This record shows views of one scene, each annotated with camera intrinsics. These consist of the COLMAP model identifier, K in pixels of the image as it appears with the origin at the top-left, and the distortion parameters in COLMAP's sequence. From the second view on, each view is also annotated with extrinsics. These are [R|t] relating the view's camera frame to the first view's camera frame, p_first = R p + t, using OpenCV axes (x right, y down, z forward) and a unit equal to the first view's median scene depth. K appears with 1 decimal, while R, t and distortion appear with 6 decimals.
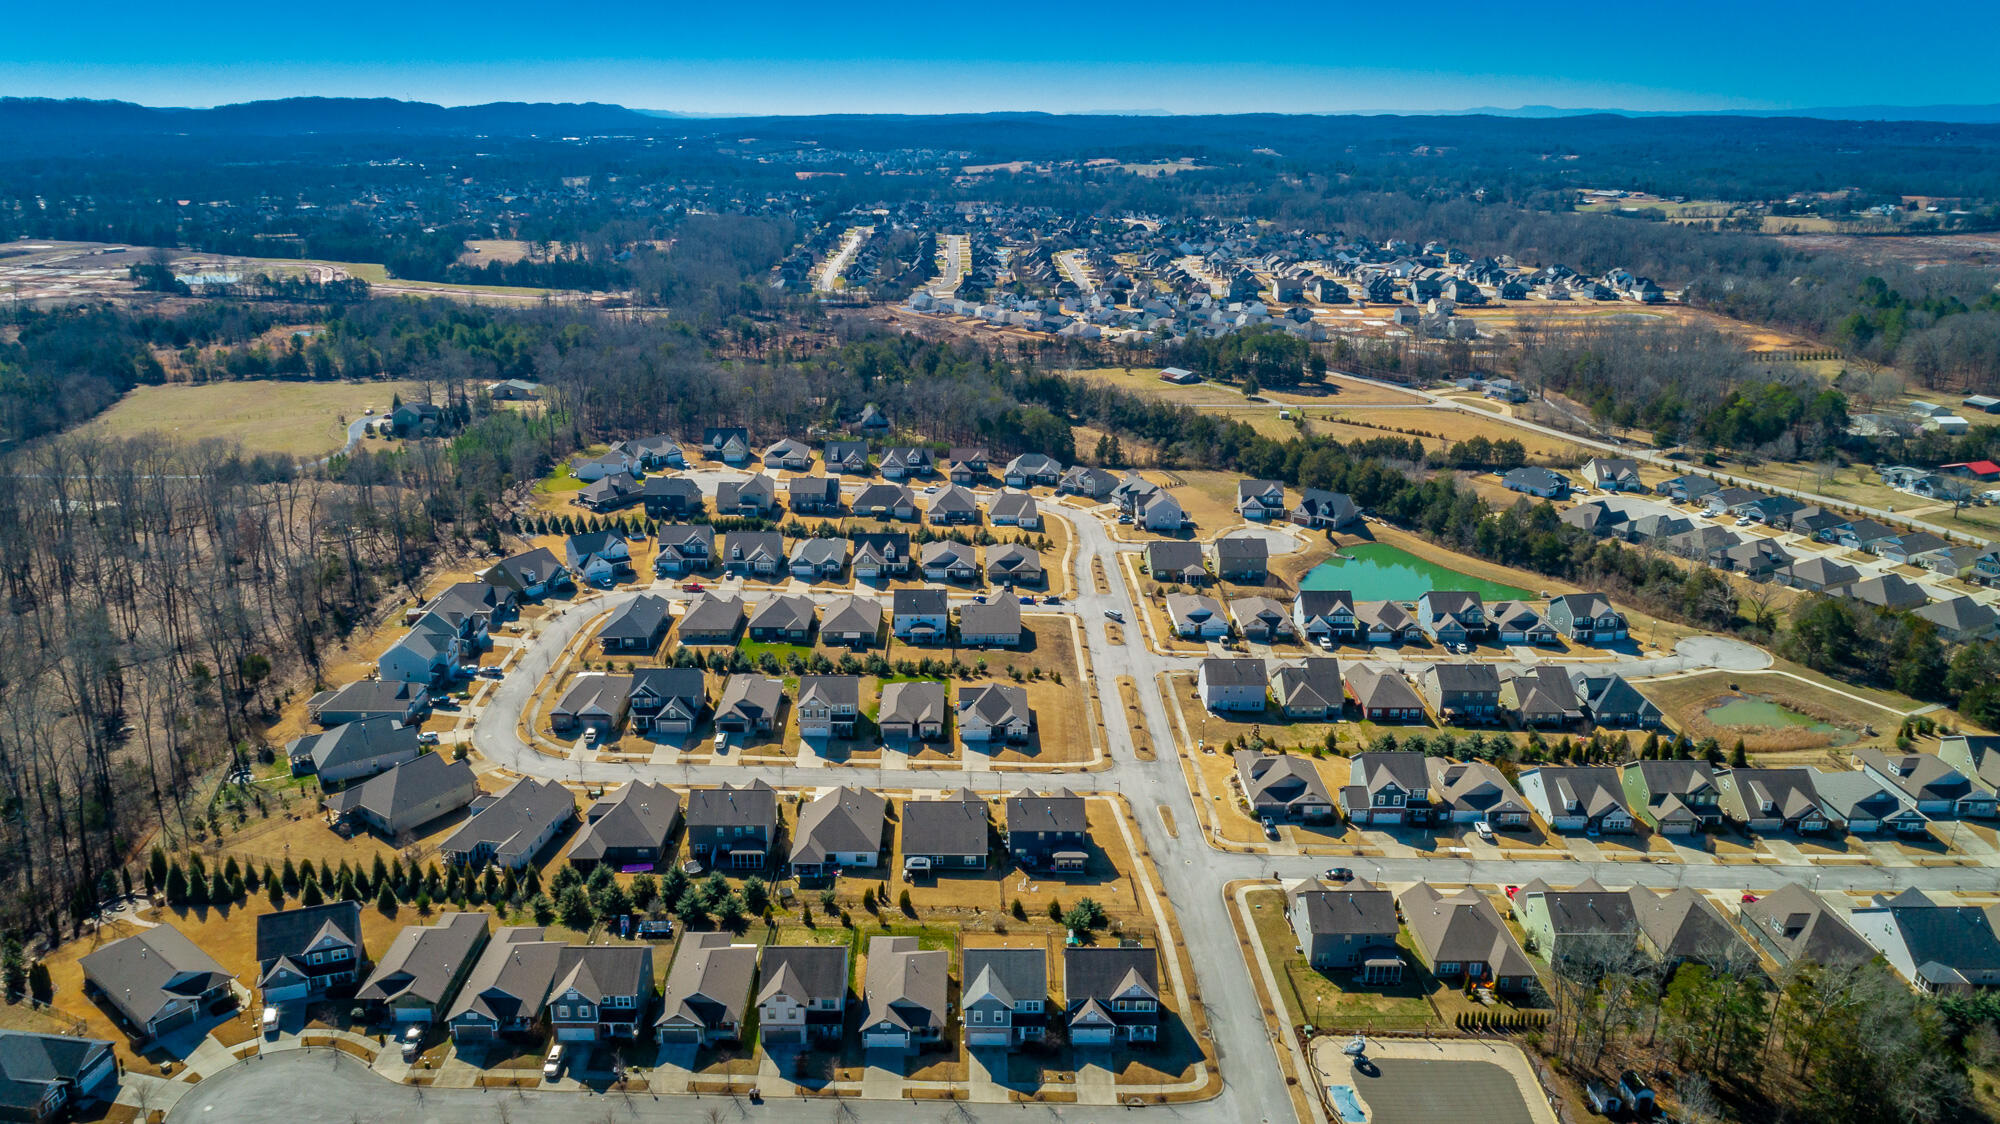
lens RADIAL K [[1350.7, 0, 1000.0], [0, 1350.7, 562.0], [0, 0, 1]] dist [-0.022082, 0.005838]
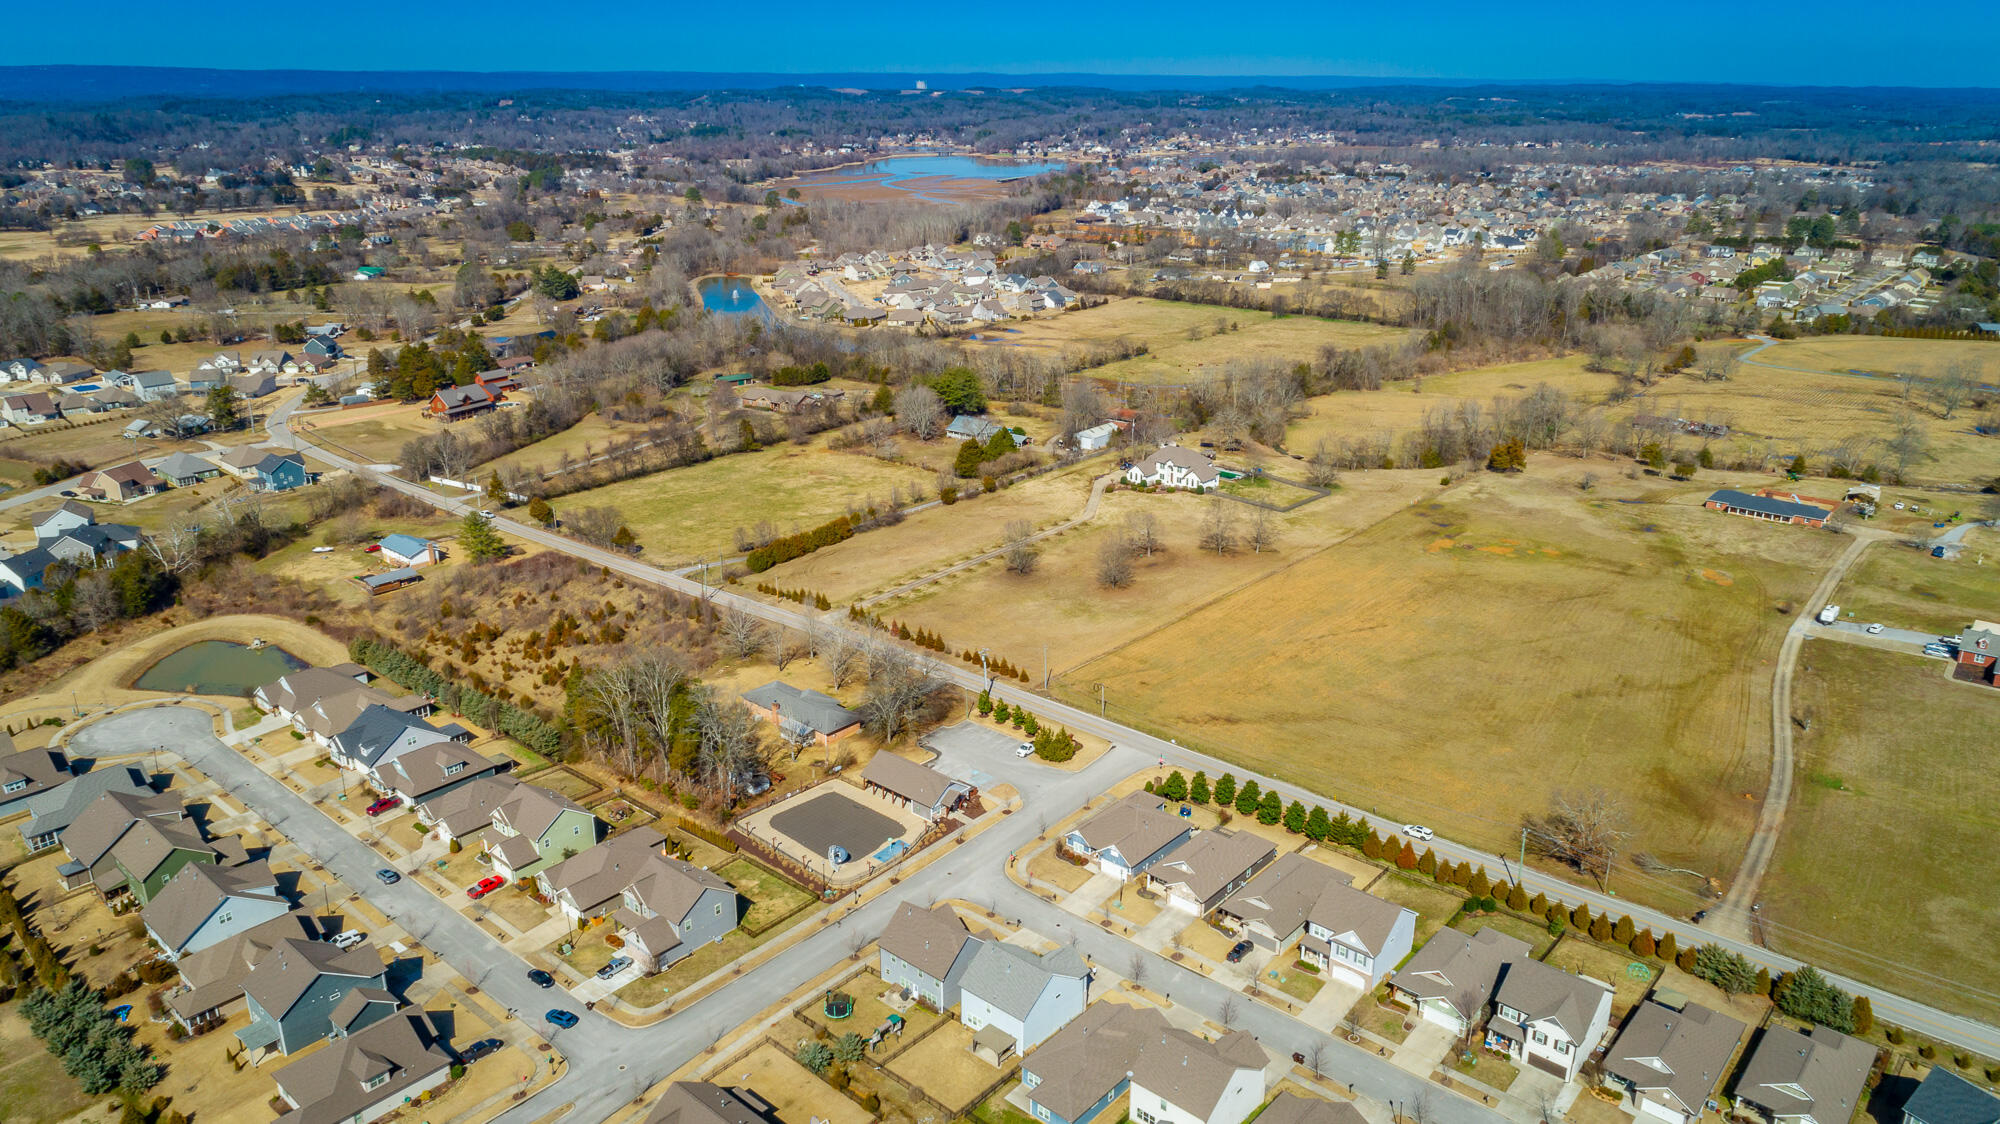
lens RADIAL K [[1341.1, 0, 1000.0], [0, 1341.1, 562.0], [0, 0, 1]] dist [-0.017156, 0.002791]
pose [[-0.742868, -0.229584, 0.628839, -0.522666], [0.197579, 0.822316, 0.533628, -0.453273], [-0.639616, 0.520660, -0.565512, 1.419553]]
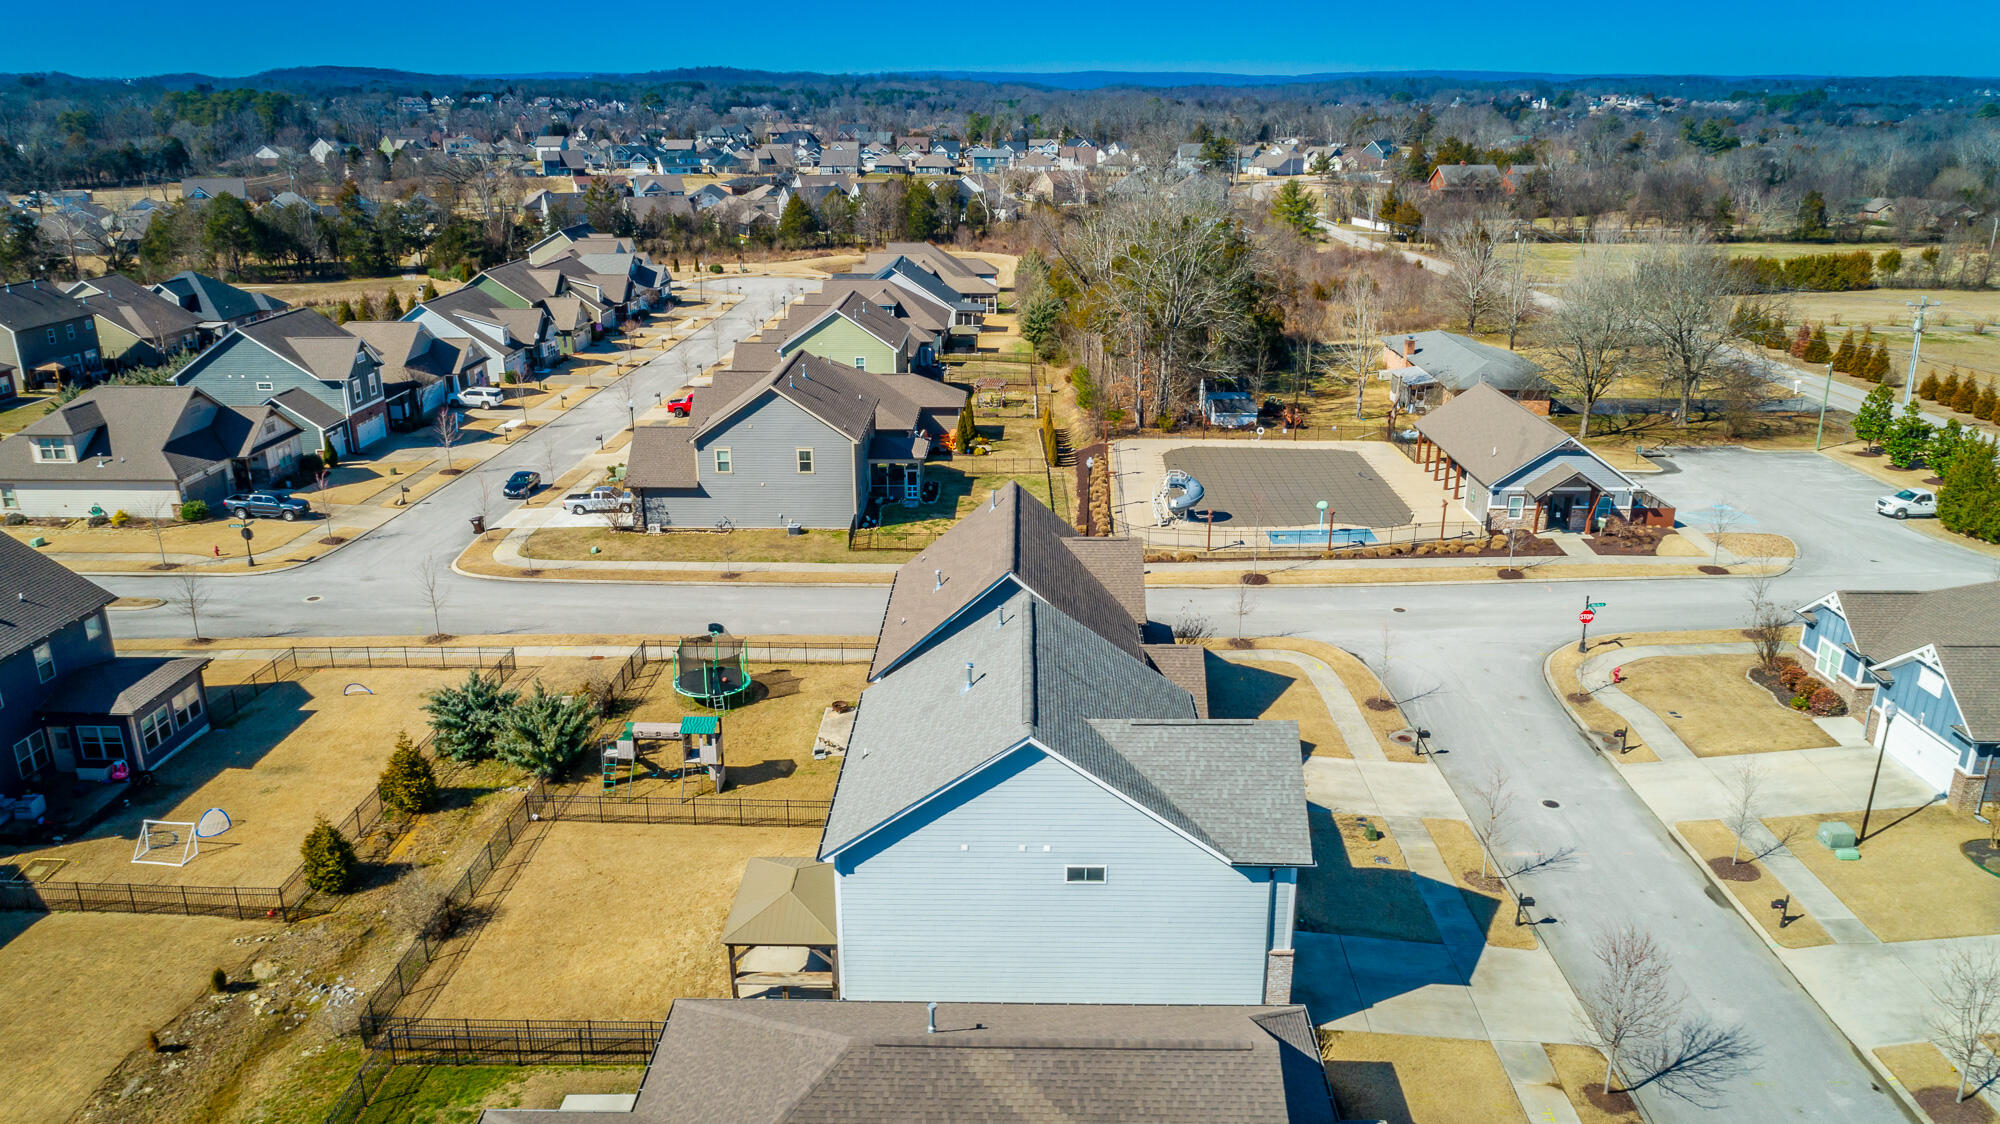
lens RADIAL K [[1350.7, 0, 1000.0], [0, 1350.7, 562.0], [0, 0, 1]] dist [-0.022082, 0.005838]
pose [[0.032917, -0.335719, 0.941387, -0.207189], [0.313656, 0.897783, 0.309202, 0.205301], [-0.948966, 0.285093, 0.134852, 0.984643]]
